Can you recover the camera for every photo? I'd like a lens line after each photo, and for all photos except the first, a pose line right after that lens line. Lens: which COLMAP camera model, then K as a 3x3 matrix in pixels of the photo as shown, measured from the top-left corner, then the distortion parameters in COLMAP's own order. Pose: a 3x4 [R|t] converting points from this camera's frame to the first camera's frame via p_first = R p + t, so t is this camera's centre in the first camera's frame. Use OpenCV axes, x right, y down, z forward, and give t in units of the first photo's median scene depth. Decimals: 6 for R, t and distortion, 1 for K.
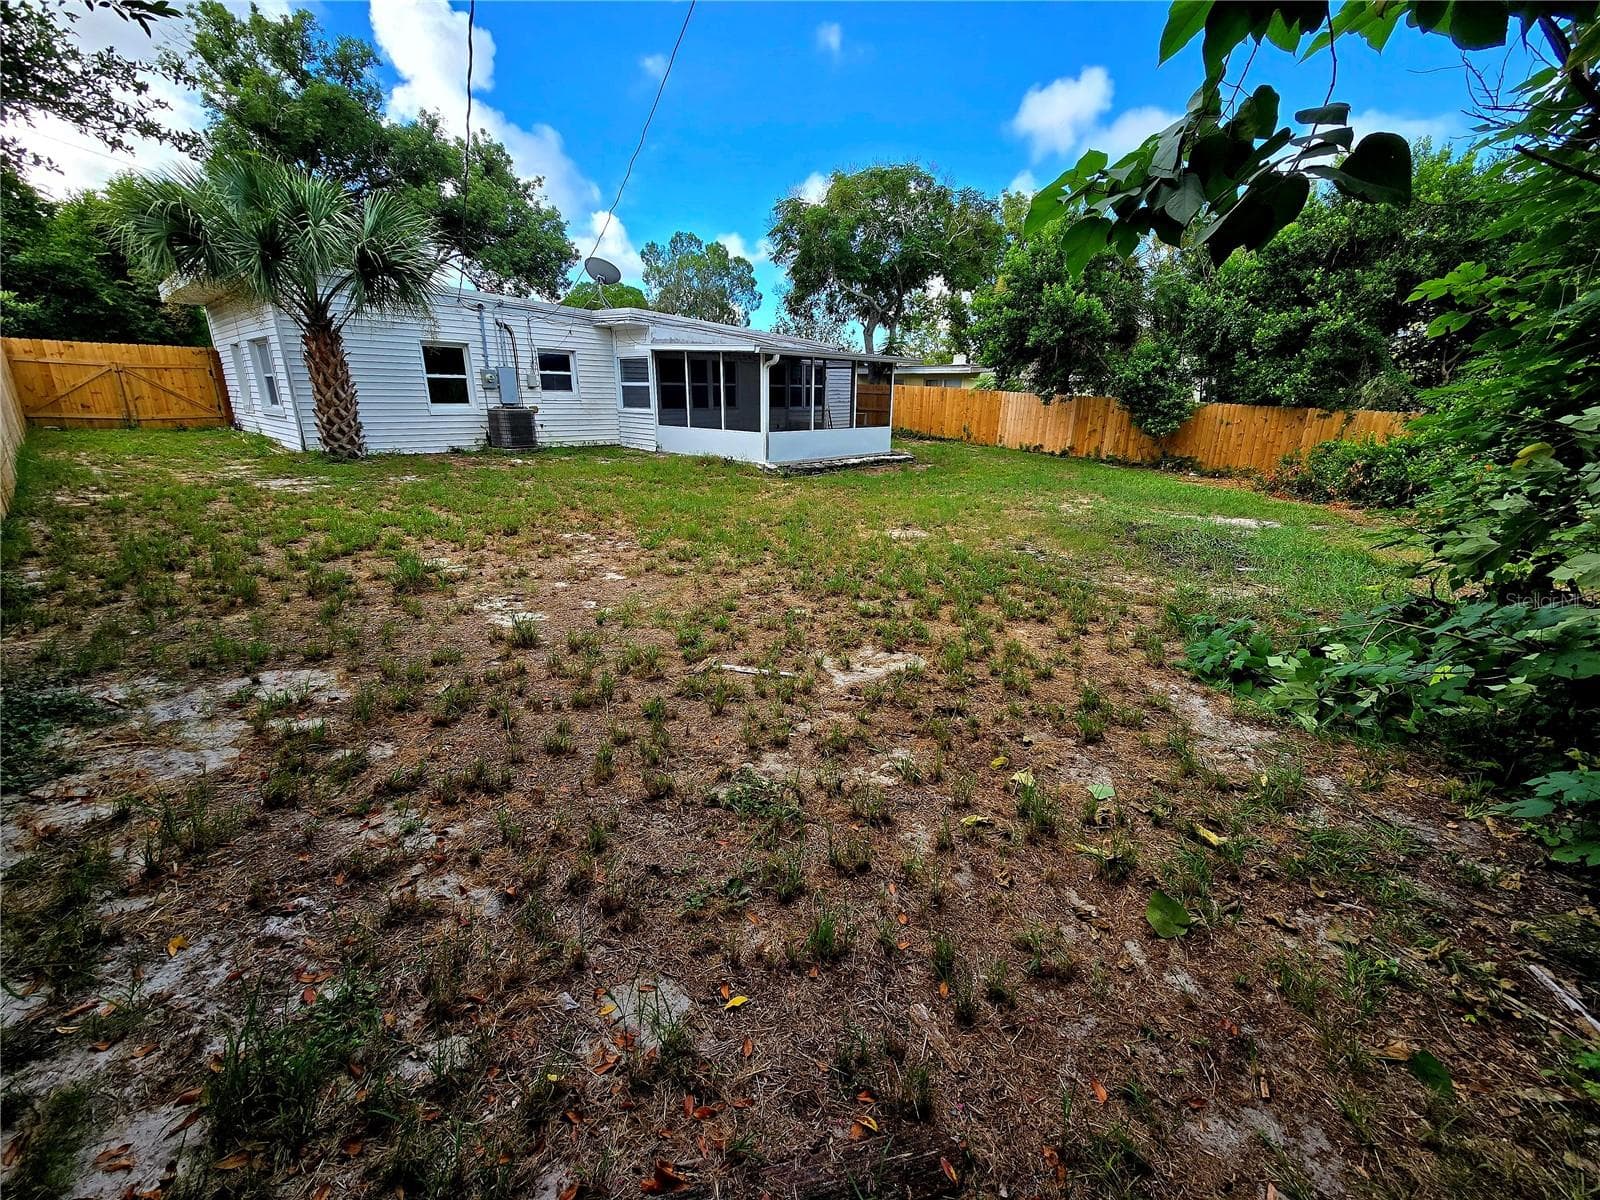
lens RADIAL K [[649.3, 0, 816.5], [0, 649.3, 605.6], [0, 0, 1]] dist [-0.001905, -0.000316]
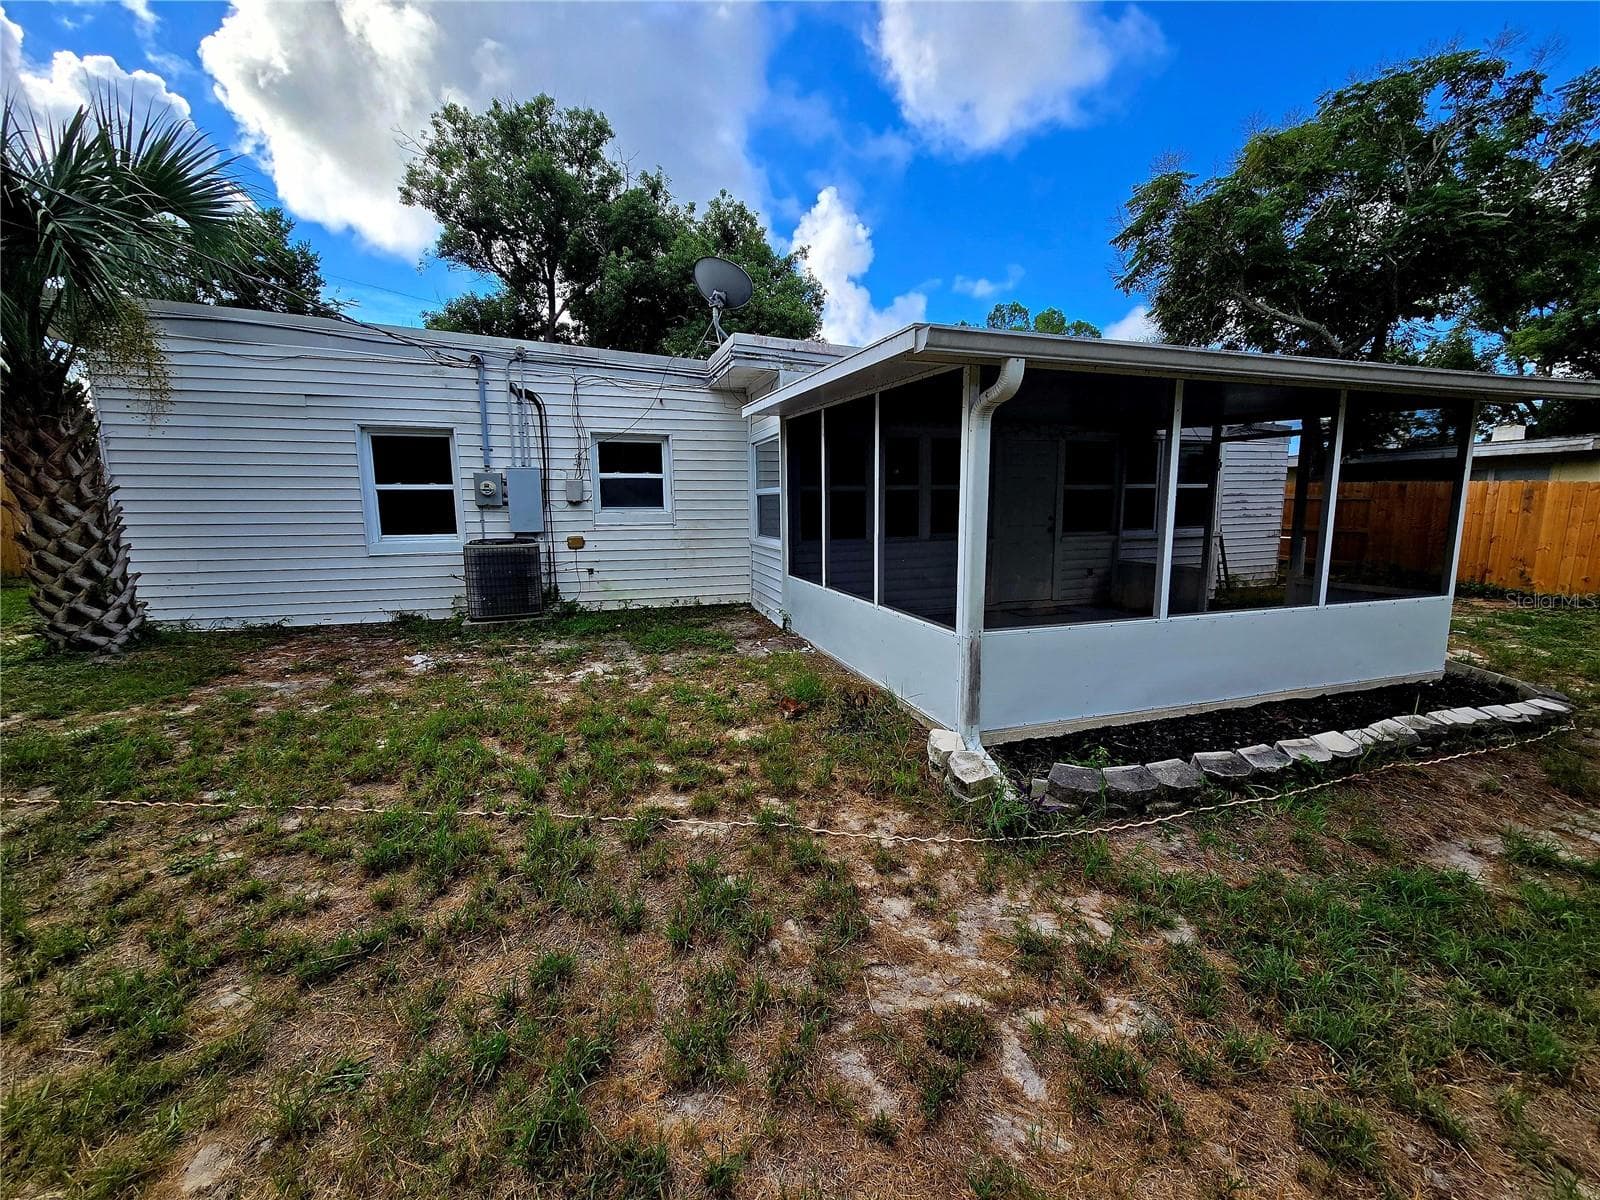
lens RADIAL K [[649.3, 0, 816.5], [0, 649.3, 605.6], [0, 0, 1]] dist [-0.001905, -0.000316]
pose [[0.864714, 0.054316, -0.499320, 0.006607], [-0.135932, 0.982343, -0.128545, -0.211372], [0.483521, 0.179029, 0.856829, 0.653352]]
